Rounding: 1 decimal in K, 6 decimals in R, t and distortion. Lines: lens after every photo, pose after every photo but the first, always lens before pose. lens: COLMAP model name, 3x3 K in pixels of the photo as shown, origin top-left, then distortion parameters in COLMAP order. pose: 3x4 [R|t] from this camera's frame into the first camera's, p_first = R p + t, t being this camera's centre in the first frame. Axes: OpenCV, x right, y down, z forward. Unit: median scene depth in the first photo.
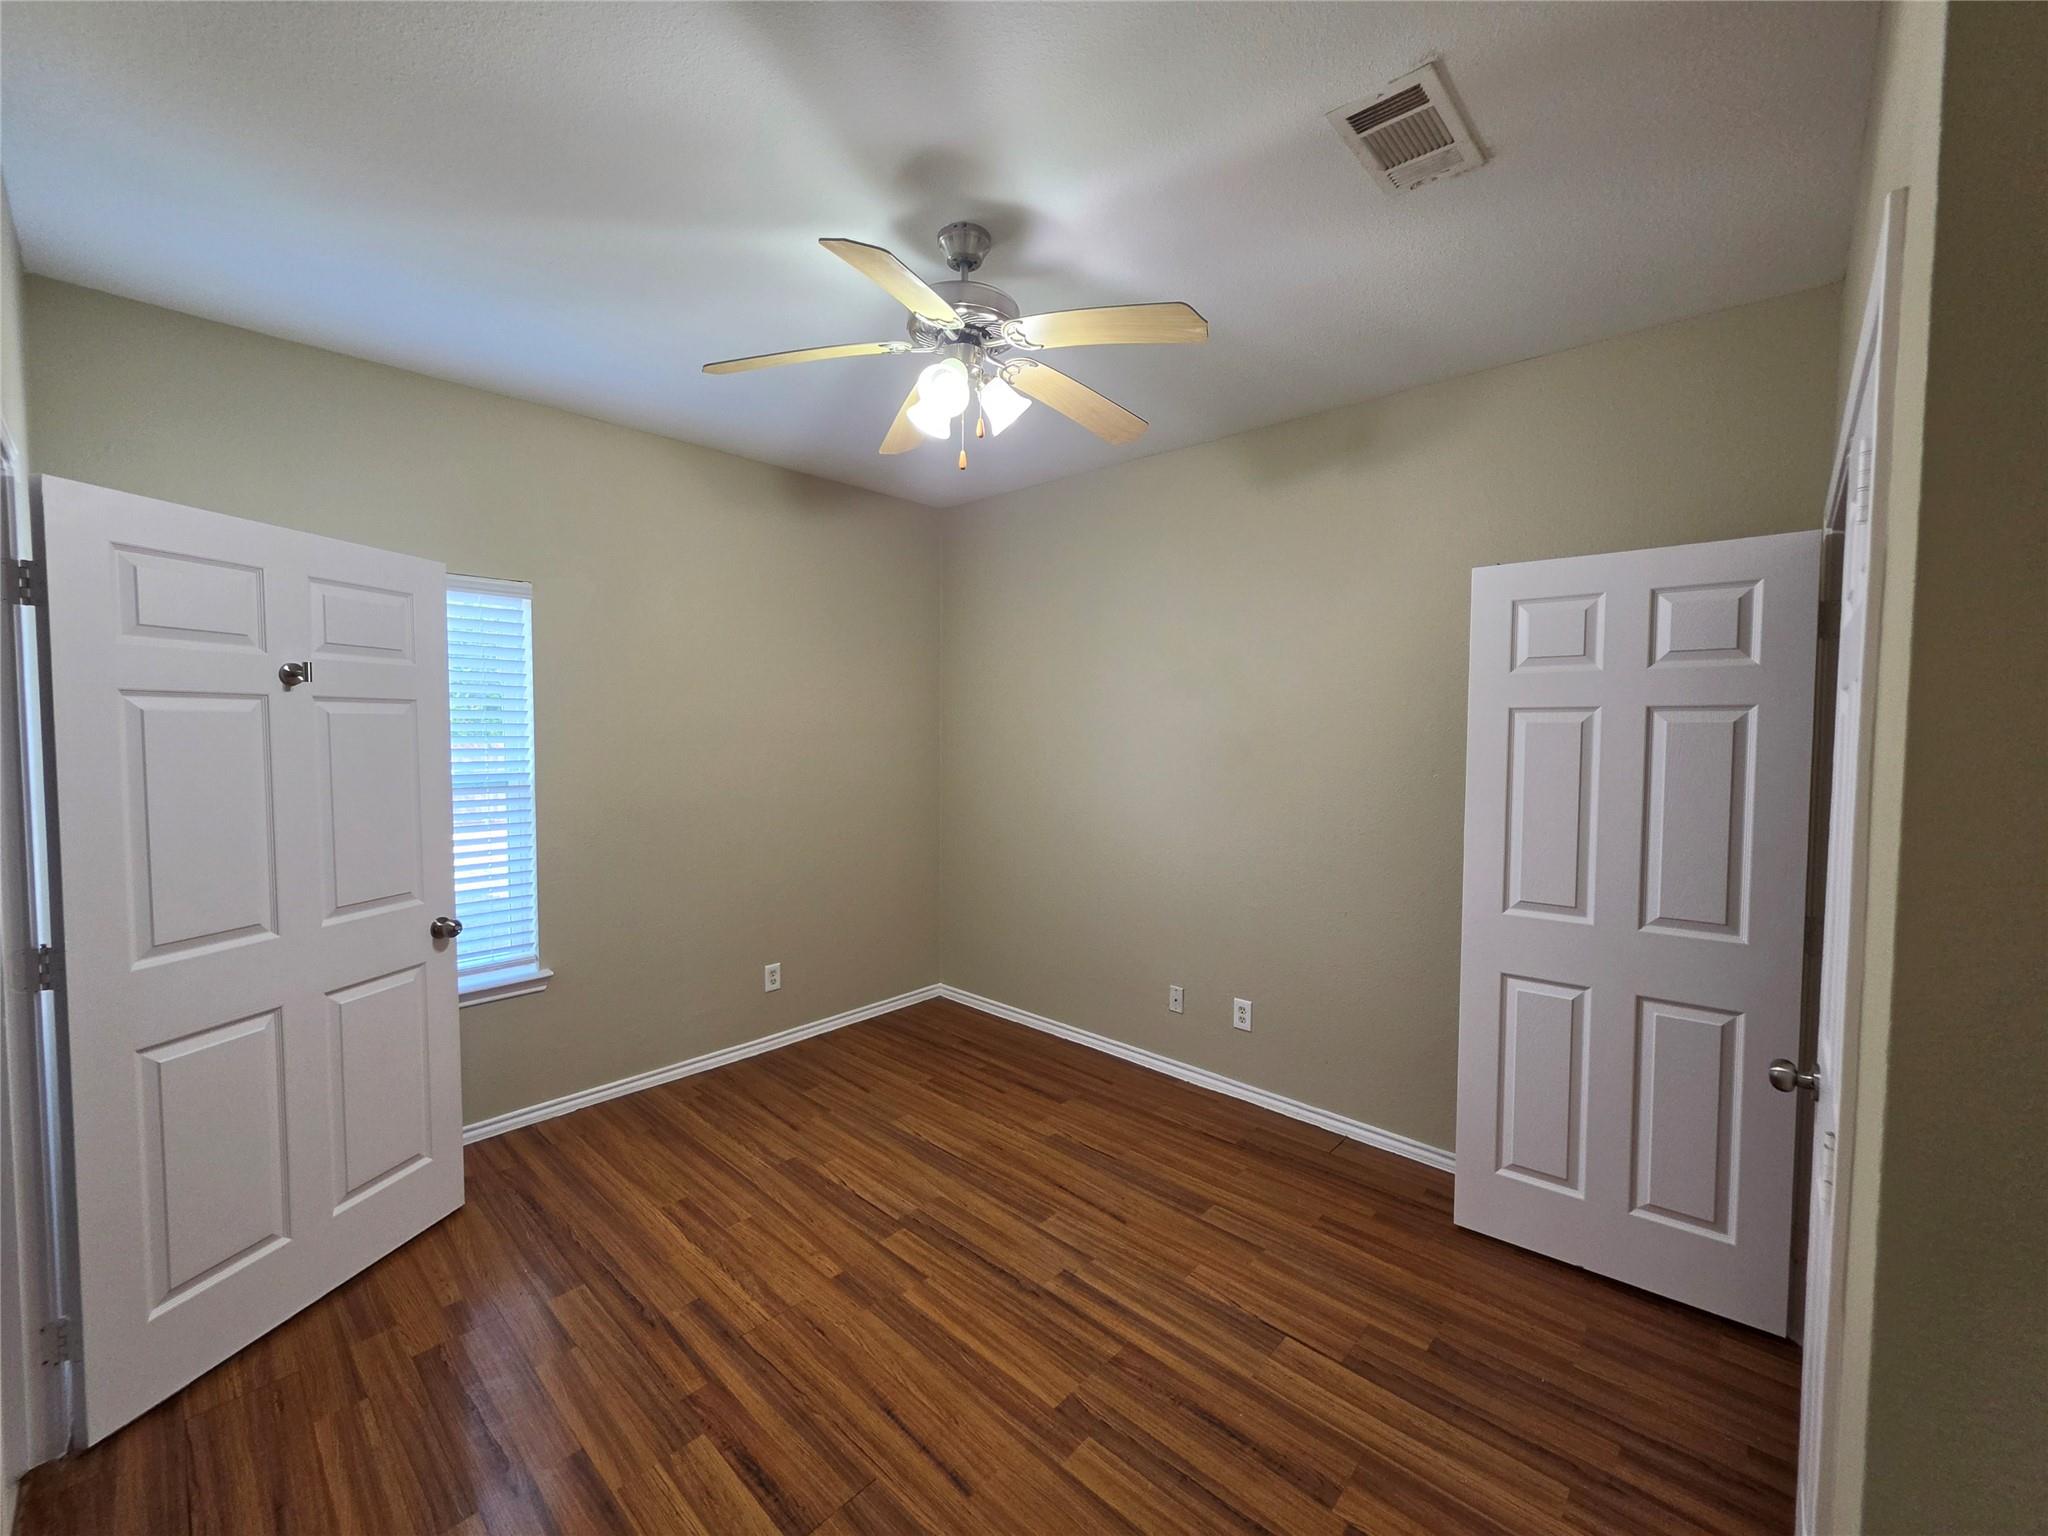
lens RADIAL K [[824.7, 0, 1024.0], [0, 824.7, 768.0], [0, 0, 1]] dist [-0.000778, -0.000199]
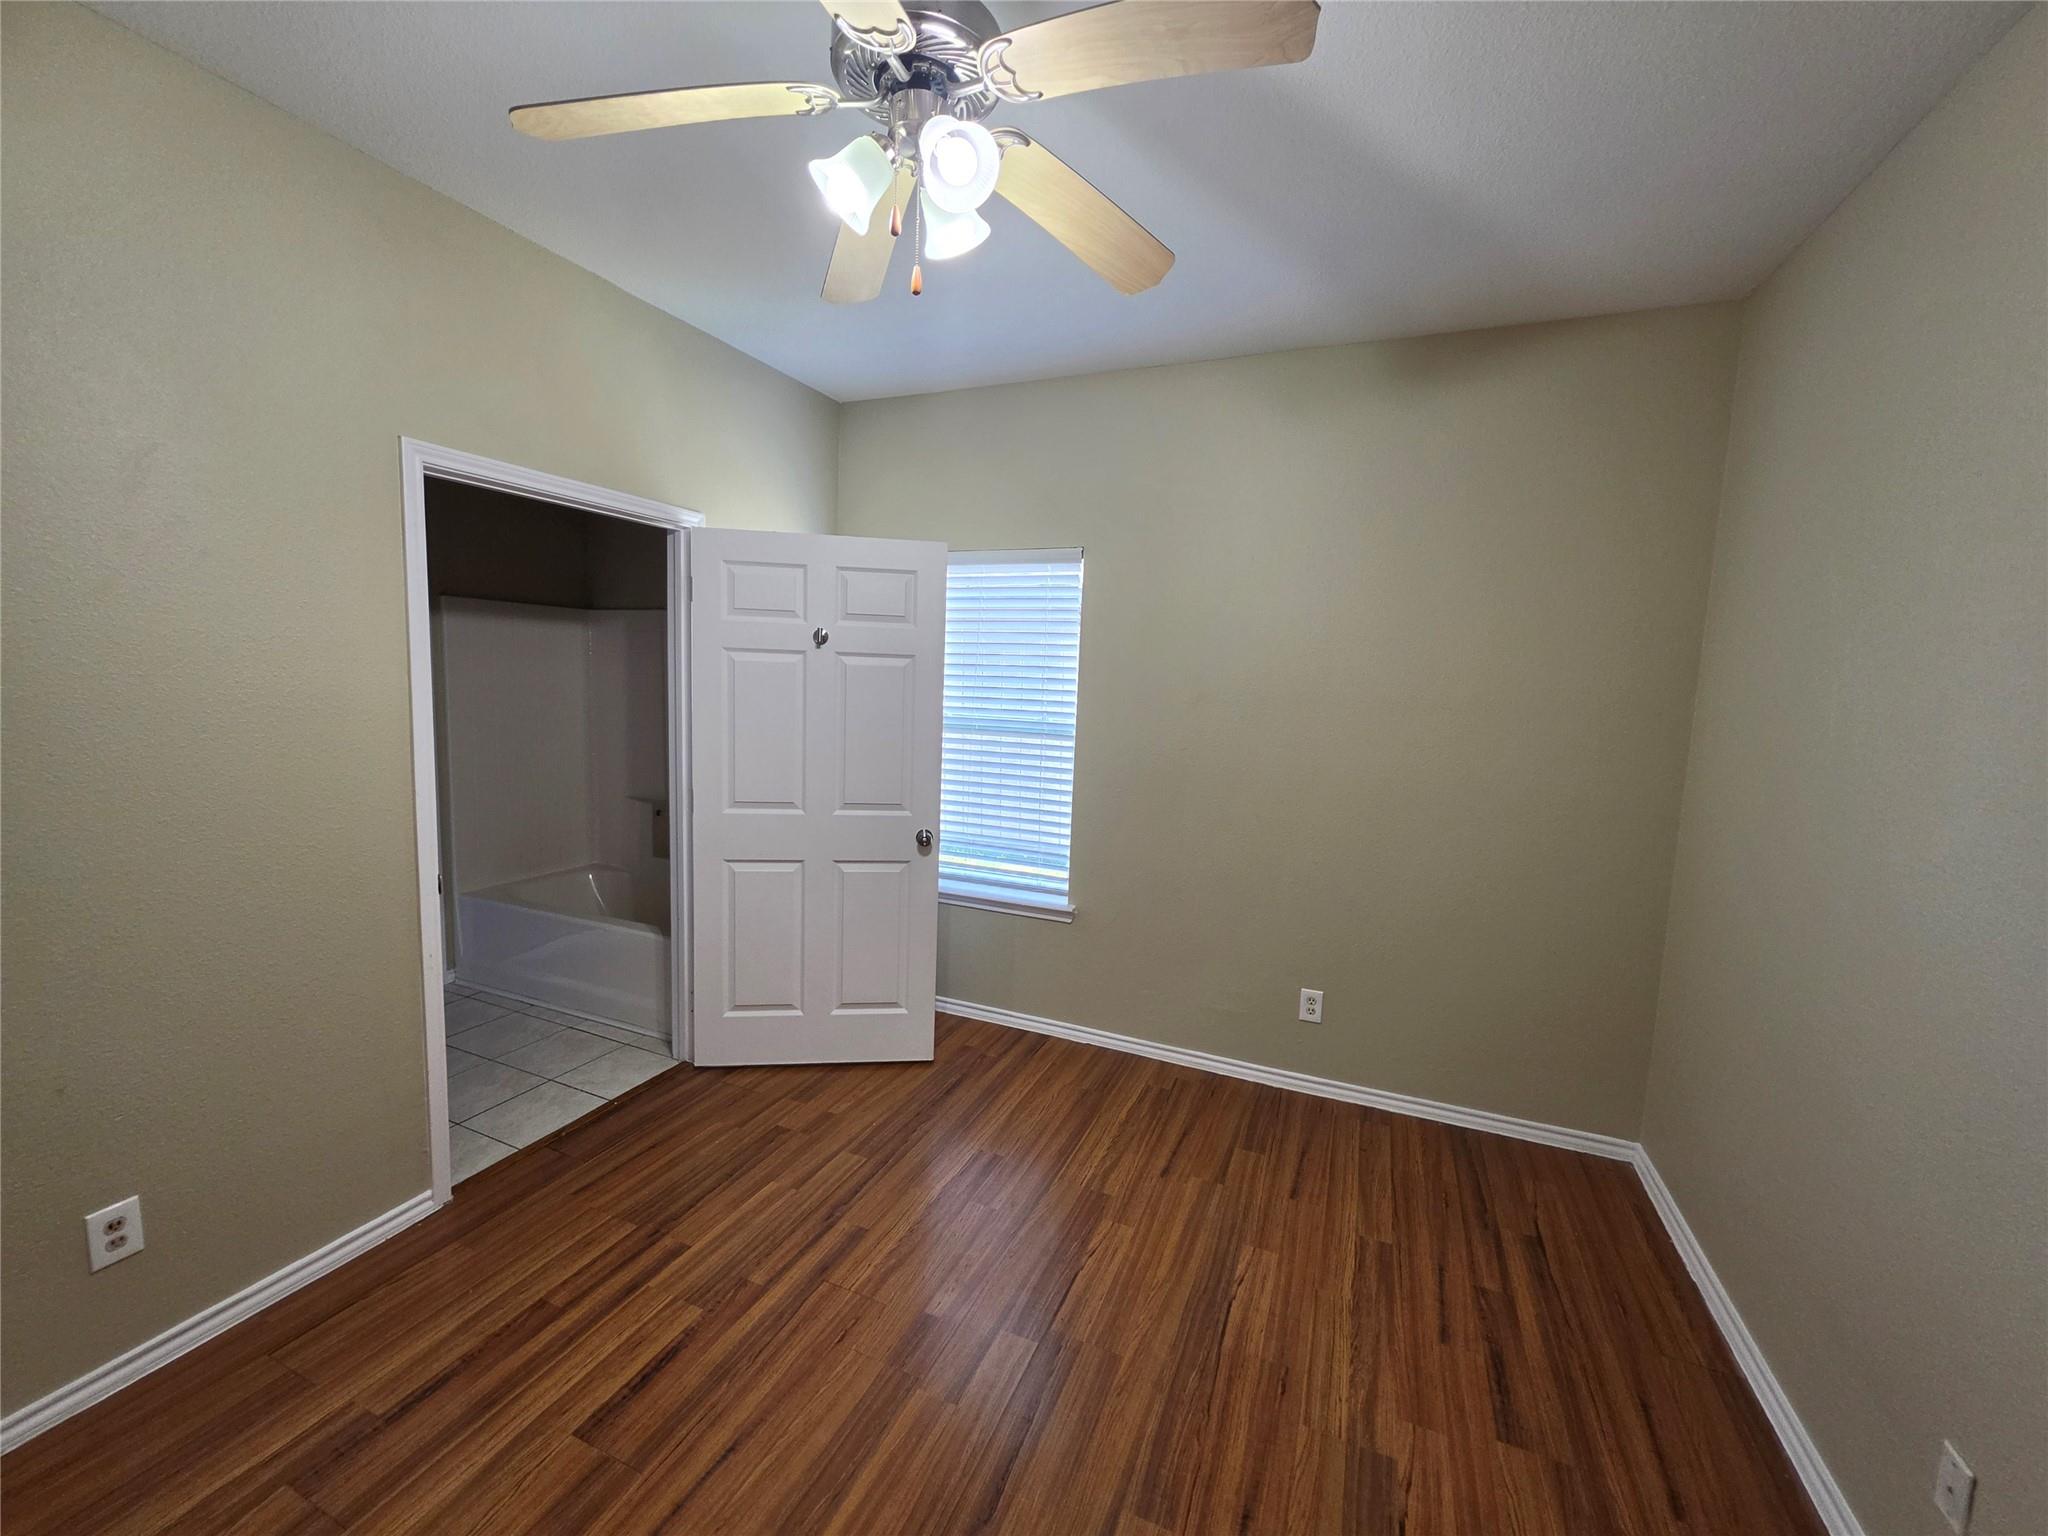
lens RADIAL K [[824.7, 0, 1024.0], [0, 824.7, 768.0], [0, 0, 1]] dist [-0.000778, -0.000199]
pose [[0.333593, 0.115631, -0.935599, 0.511924], [-0.084343, 0.992130, 0.092545, -0.041383], [0.938937, 0.048039, 0.340720, 0.713634]]
